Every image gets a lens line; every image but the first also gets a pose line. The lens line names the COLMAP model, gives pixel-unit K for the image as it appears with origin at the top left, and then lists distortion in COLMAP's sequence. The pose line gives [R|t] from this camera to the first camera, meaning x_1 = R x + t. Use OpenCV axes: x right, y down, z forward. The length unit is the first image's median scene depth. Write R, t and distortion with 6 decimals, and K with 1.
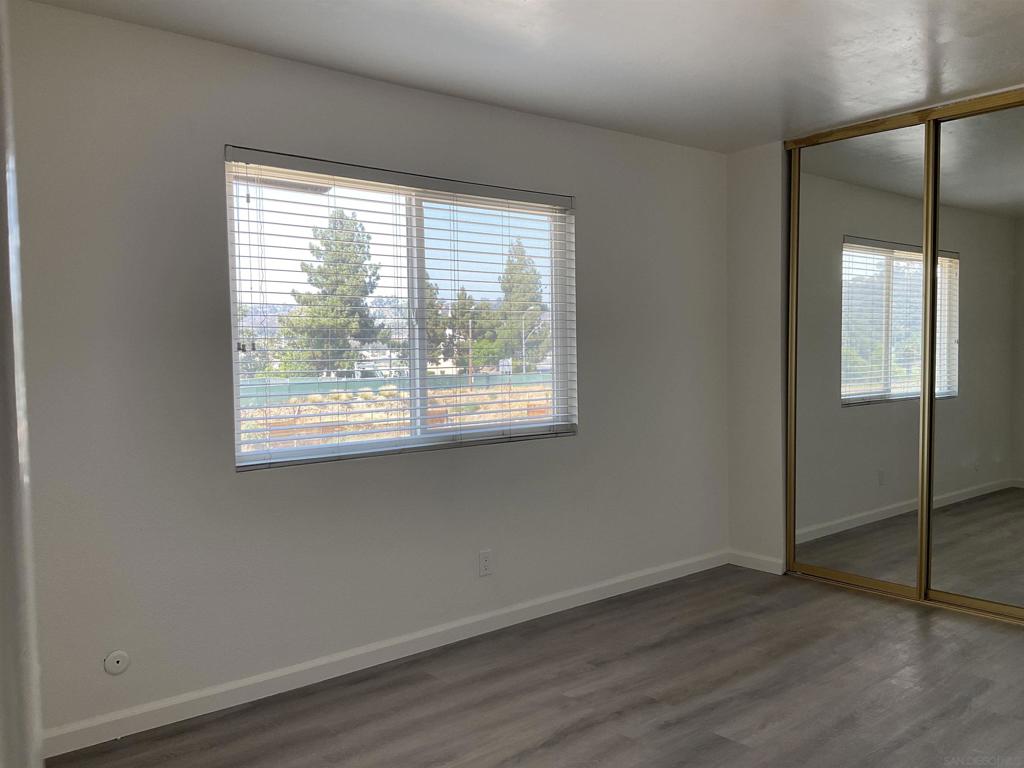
lens RADIAL K [[856.6, 0, 511.9], [0, 856.6, 388.7], [0, 0, 1]] dist [0.041487, -0.123452]
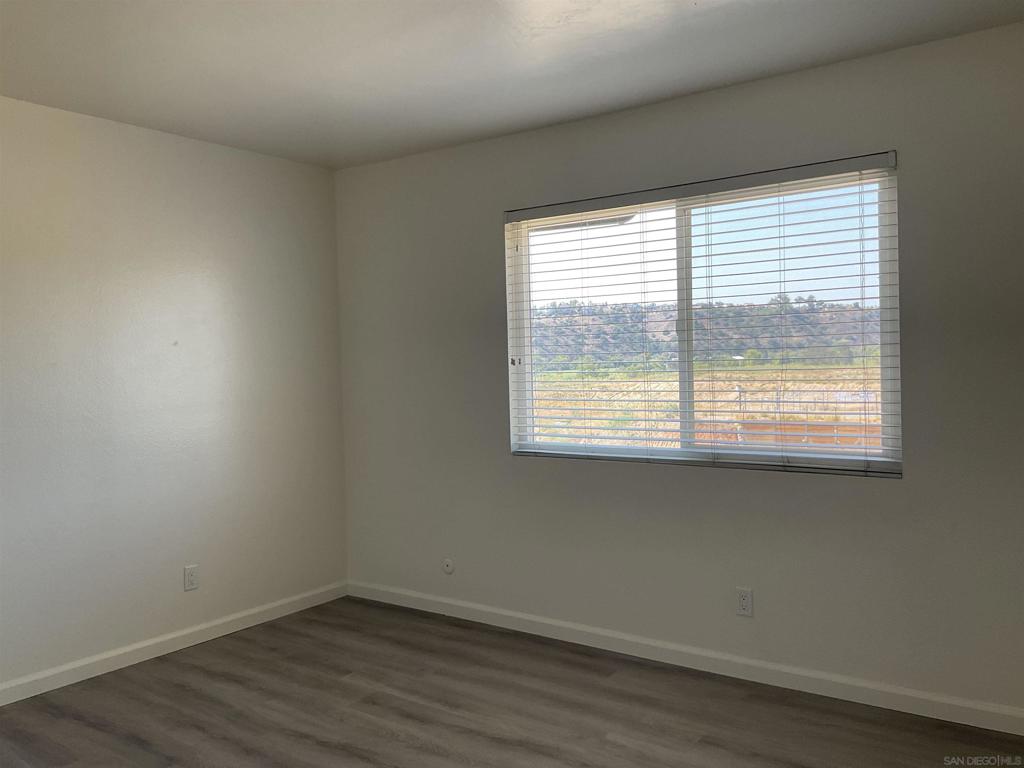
lens RADIAL K [[856.6, 0, 512.0], [0, 856.6, 381.4], [0, 0, 1]] dist [0.041487, -0.123452]
pose [[0.217488, 0.035770, -0.975407, 0.819782], [-0.022824, 0.999241, 0.031555, -0.050142], [0.975796, 0.015400, 0.218140, 0.594956]]
